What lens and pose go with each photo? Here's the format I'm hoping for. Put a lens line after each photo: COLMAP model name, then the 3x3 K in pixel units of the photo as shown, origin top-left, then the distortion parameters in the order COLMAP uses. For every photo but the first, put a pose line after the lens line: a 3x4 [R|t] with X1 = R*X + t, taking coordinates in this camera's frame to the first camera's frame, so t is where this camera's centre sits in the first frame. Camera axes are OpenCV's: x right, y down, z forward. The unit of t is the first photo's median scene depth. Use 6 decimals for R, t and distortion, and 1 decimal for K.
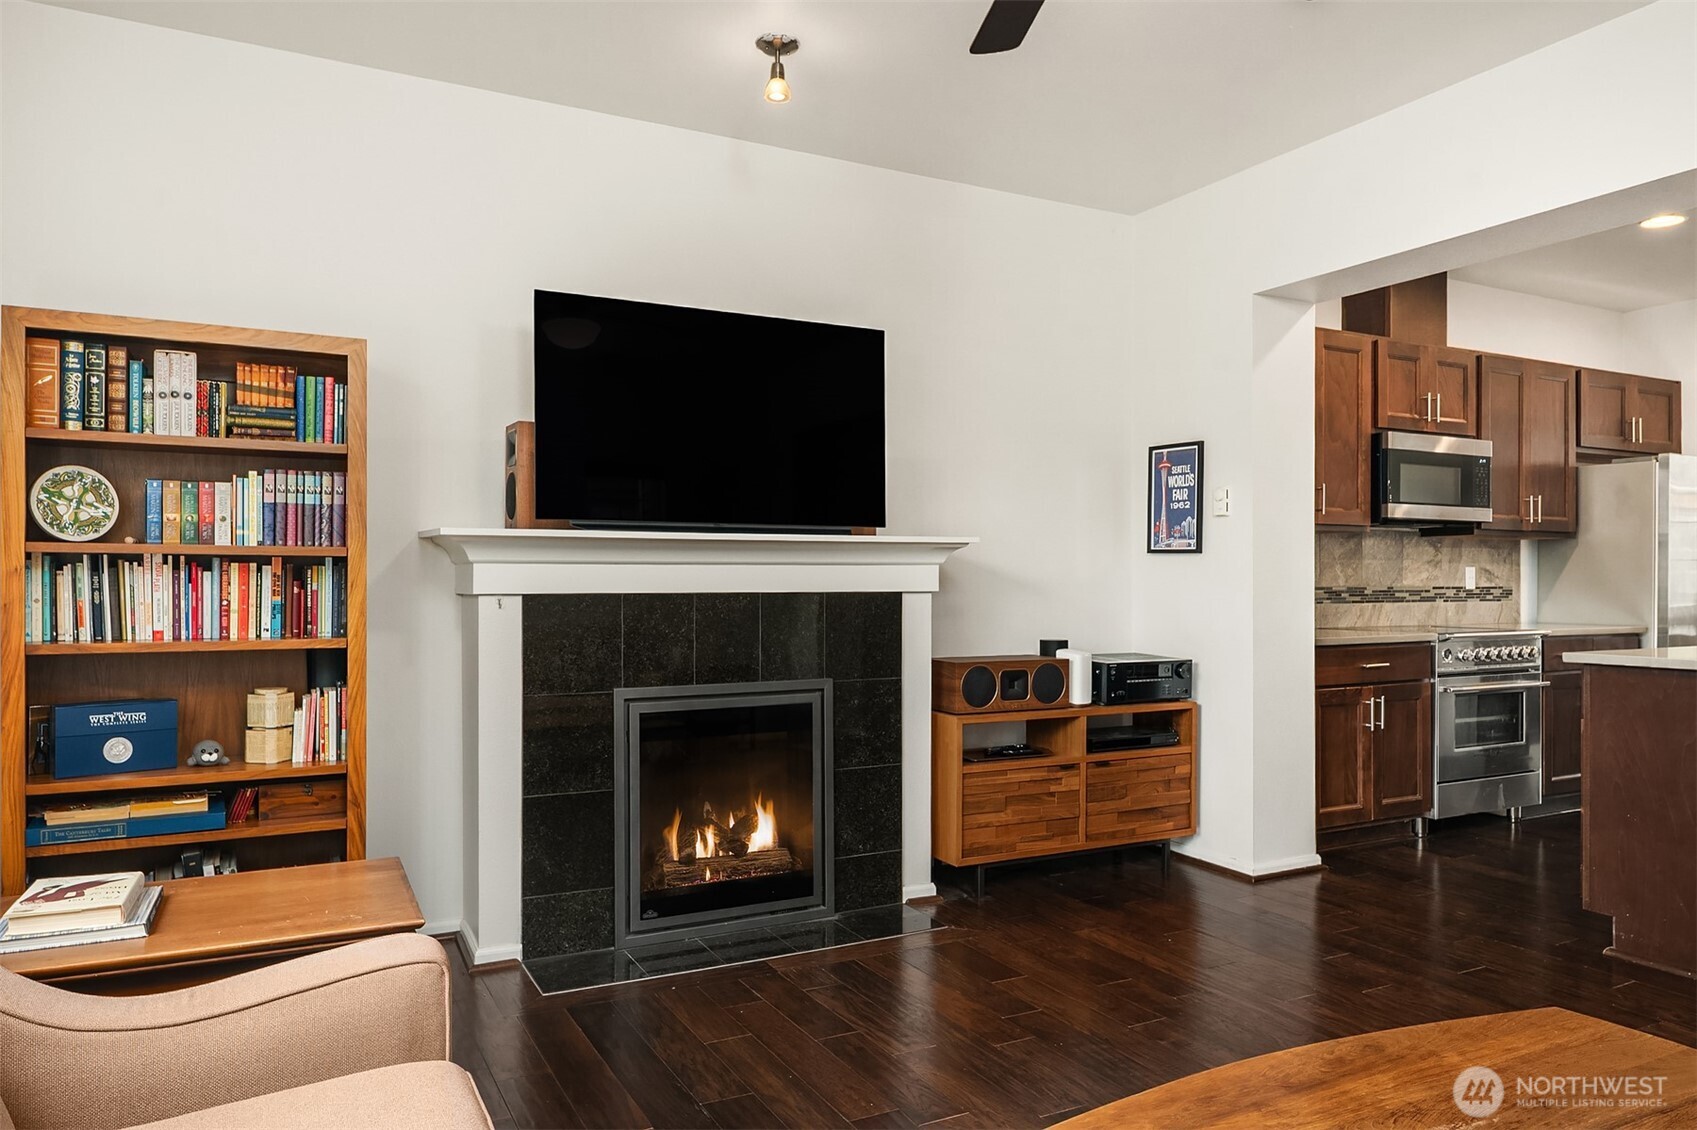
lens RADIAL K [[1143.1, 0, 829.6], [0, 1143.1, 594.5], [0, 0, 1]] dist [0.002813, -0.008853]
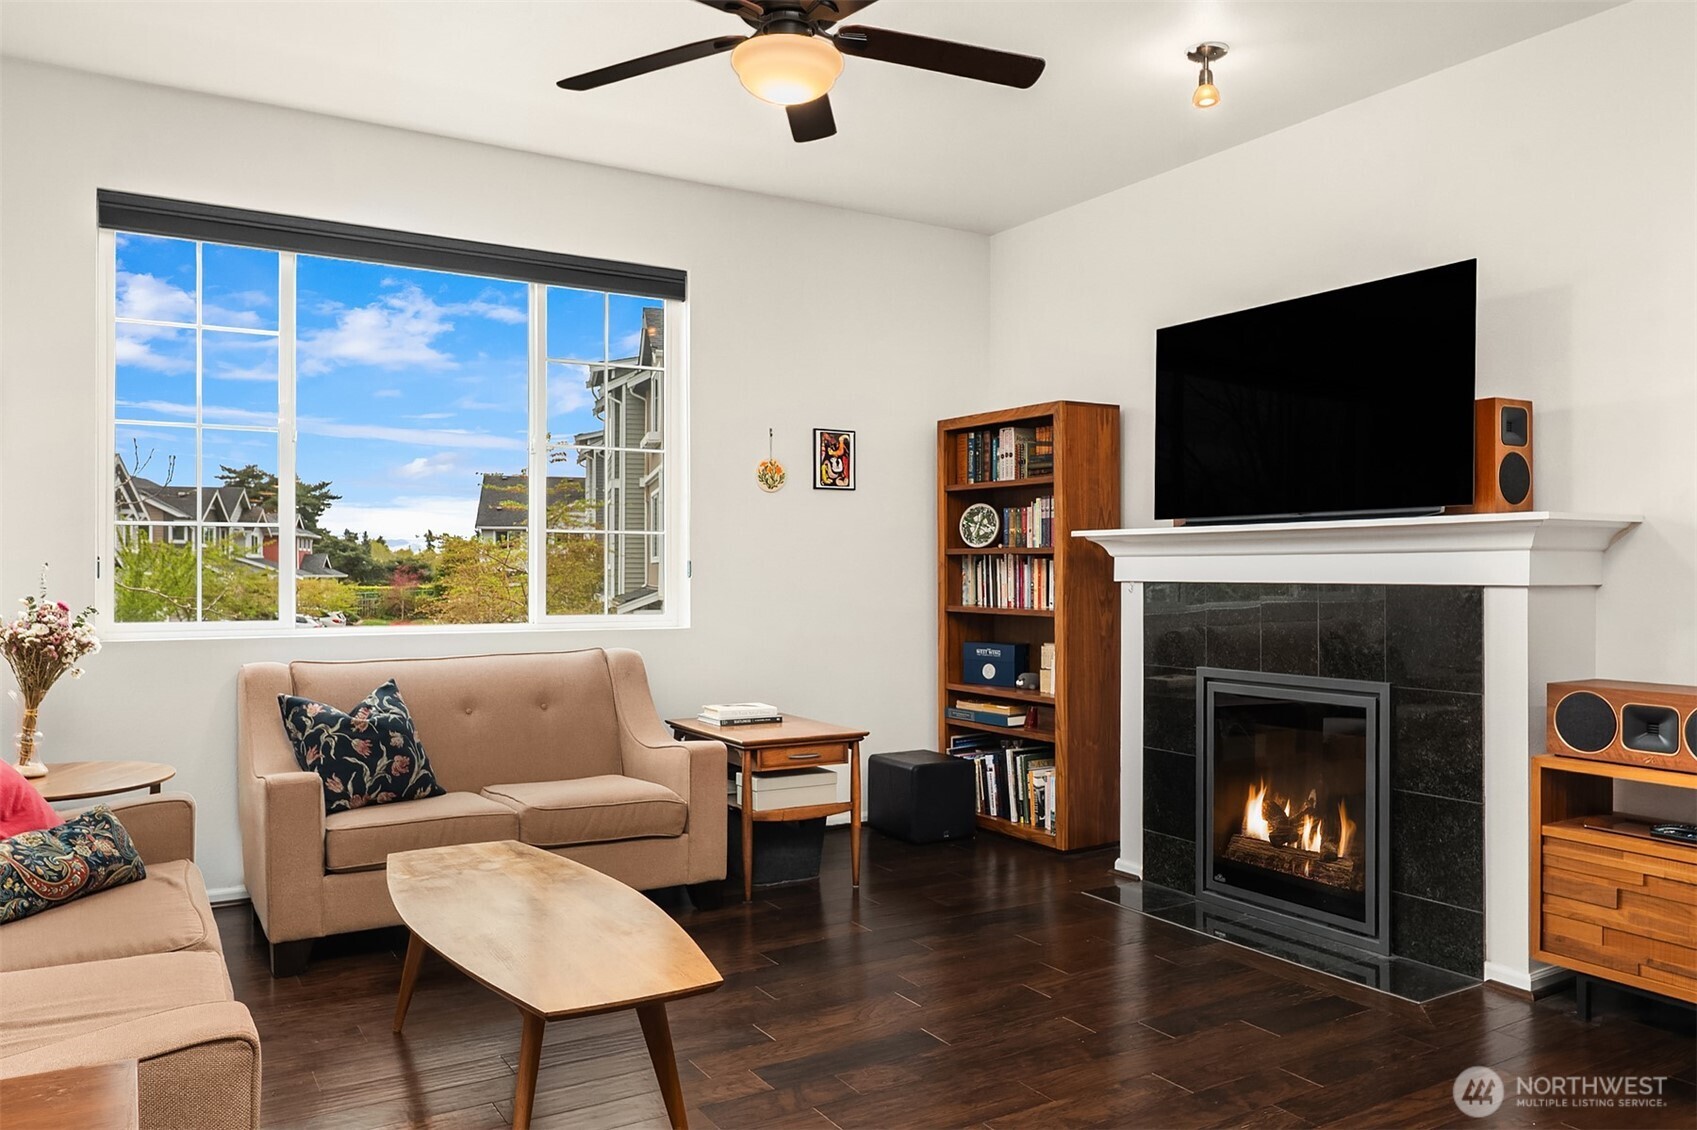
lens RADIAL K [[1233.9, 0, 858.9], [0, 1233.9, 573.5], [0, 0, 1]] dist [-0.004346, -0.000826]
pose [[0.070822, 0.005209, -0.997475, 0.687008], [-0.008003, 0.999957, 0.004653, -0.008393], [0.997457, 0.007653, 0.070860, 0.400211]]
